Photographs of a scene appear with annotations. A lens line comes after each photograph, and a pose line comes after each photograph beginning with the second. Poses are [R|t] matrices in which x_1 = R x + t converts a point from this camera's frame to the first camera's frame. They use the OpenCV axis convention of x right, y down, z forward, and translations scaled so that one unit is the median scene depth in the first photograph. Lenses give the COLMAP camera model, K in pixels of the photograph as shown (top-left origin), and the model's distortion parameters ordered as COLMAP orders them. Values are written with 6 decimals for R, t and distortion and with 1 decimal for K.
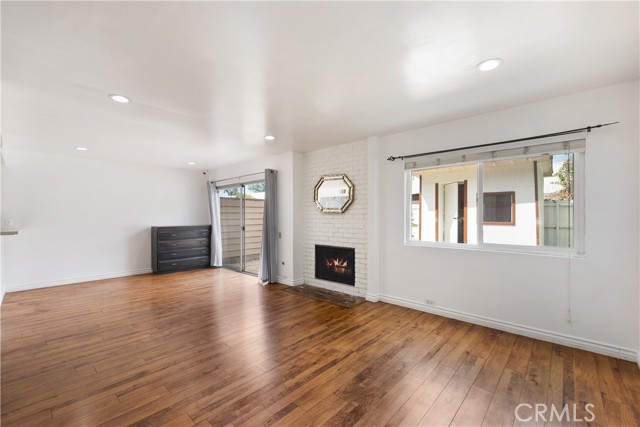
lens RADIAL K [[267.8, 0, 320.0], [0, 267.8, 217.7], [0, 0, 1]] dist [-0.001528, -0.001845]
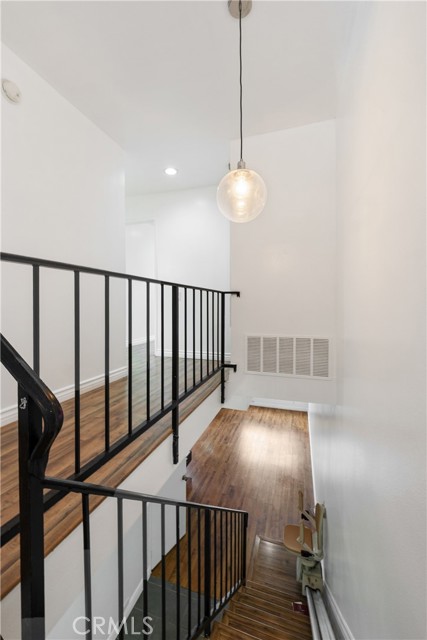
lens RADIAL K [[267.8, 0, 212.0], [0, 267.8, 315.5], [0, 0, 1]] dist [-0.001528, -0.001845]
pose [[0.904958, -0.003132, 0.425489, -0.946389], [-0.010935, 0.999471, 0.030614, -0.532391], [-0.425360, -0.032357, 0.904446, -1.044275]]
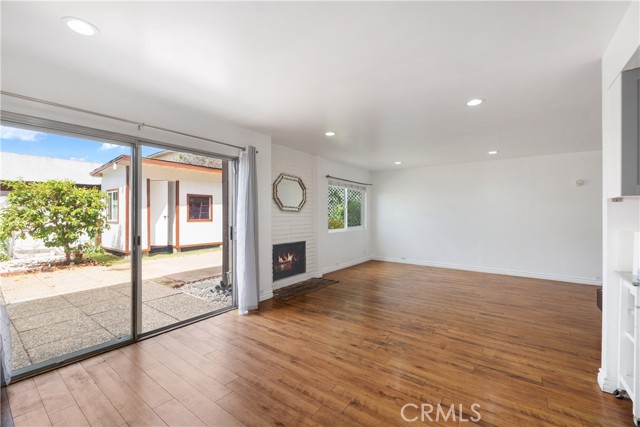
lens RADIAL K [[267.8, 0, 314.1], [0, 267.8, 213.9], [0, 0, 1]] dist [-0.001528, -0.001845]
pose [[-0.087715, 0.004571, 0.996135, -1.151145], [0.002435, 0.999987, -0.004374, -0.002788], [-0.996143, 0.002042, -0.087725, 1.139614]]
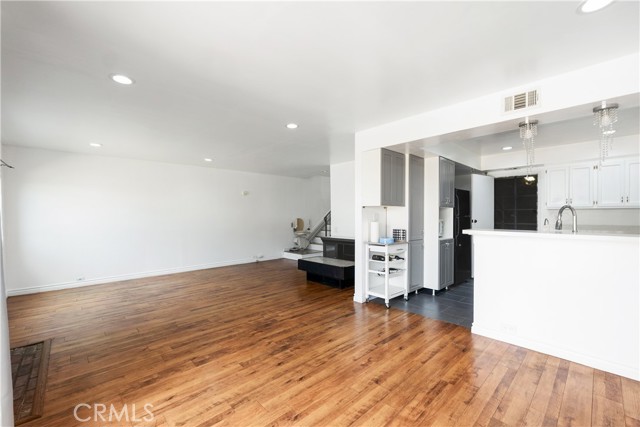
lens RADIAL K [[267.8, 0, 317.1], [0, 267.8, 218.1], [0, 0, 1]] dist [-0.001528, -0.001845]
pose [[-0.996876, 0.008234, 0.078549, -0.642020], [0.009119, 0.999899, 0.010921, -0.000585], [-0.078451, 0.011604, -0.996850, 1.537738]]
